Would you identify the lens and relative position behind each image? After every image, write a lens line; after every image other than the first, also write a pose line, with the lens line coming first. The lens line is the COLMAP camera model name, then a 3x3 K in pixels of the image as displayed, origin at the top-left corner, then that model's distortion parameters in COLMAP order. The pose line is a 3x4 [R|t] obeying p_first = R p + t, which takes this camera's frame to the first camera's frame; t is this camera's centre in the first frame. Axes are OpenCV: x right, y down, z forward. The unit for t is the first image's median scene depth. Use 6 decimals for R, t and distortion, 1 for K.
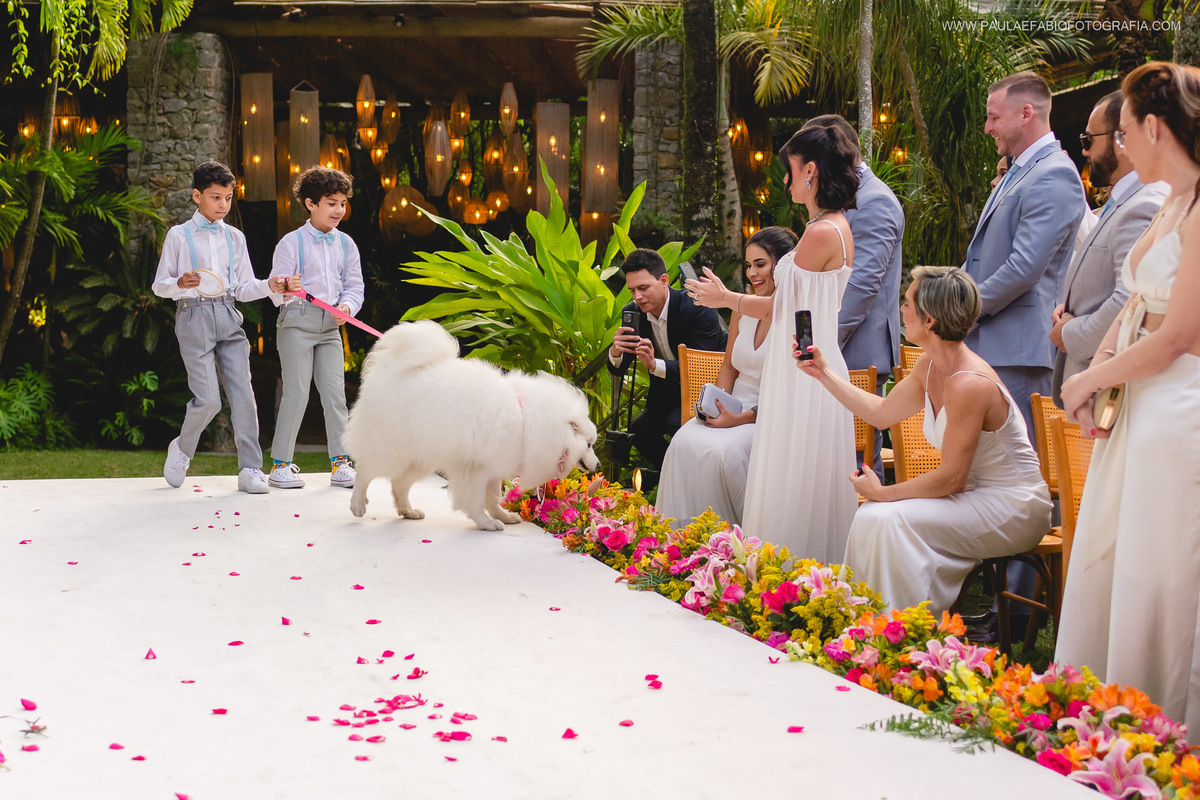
lens RADIAL K [[2245.9, 0, 600.0], [0, 2245.9, 400.0], [0, 0, 1]] dist [0.029670, -0.246331]
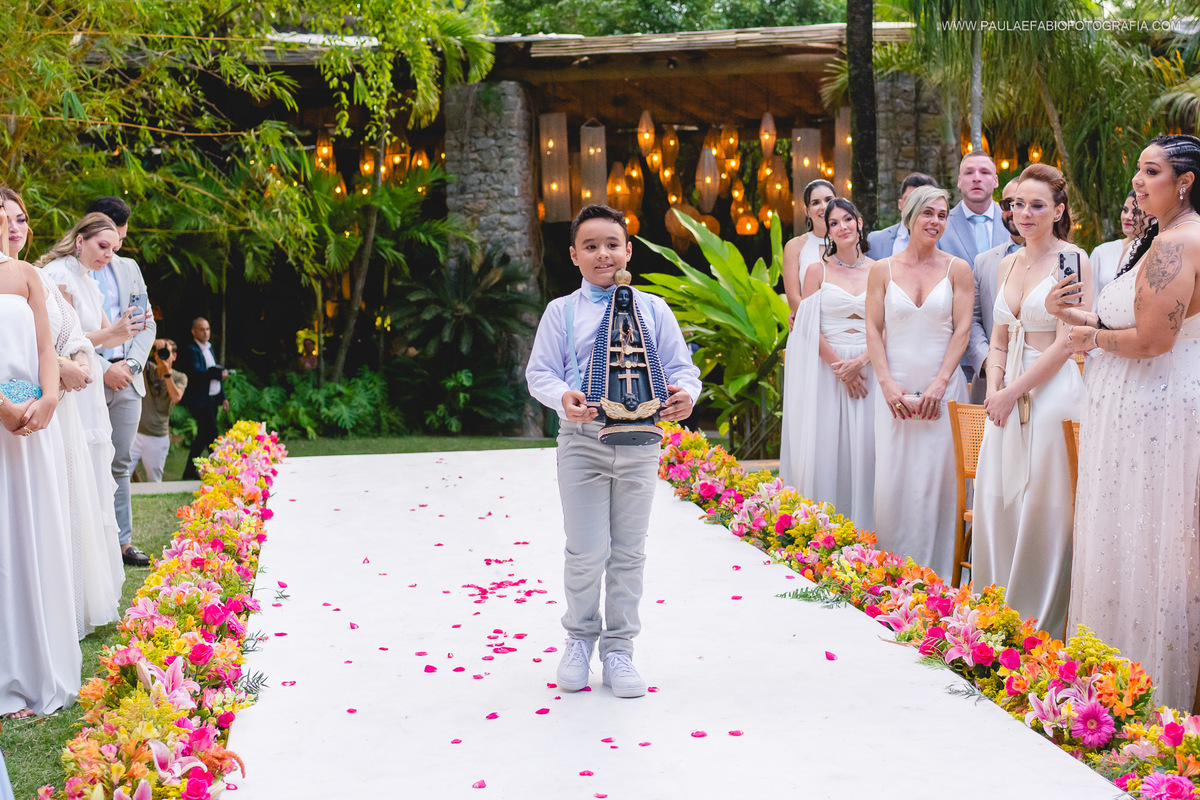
lens RADIAL K [[2245.9, 0, 600.0], [0, 2245.9, 400.0], [0, 0, 1]] dist [0.029670, -0.246331]
pose [[0.985699, -0.017883, -0.167566, 0.068002], [0.019037, 0.999805, 0.005282, -0.001683], [0.167439, -0.008397, 0.985847, -0.158374]]
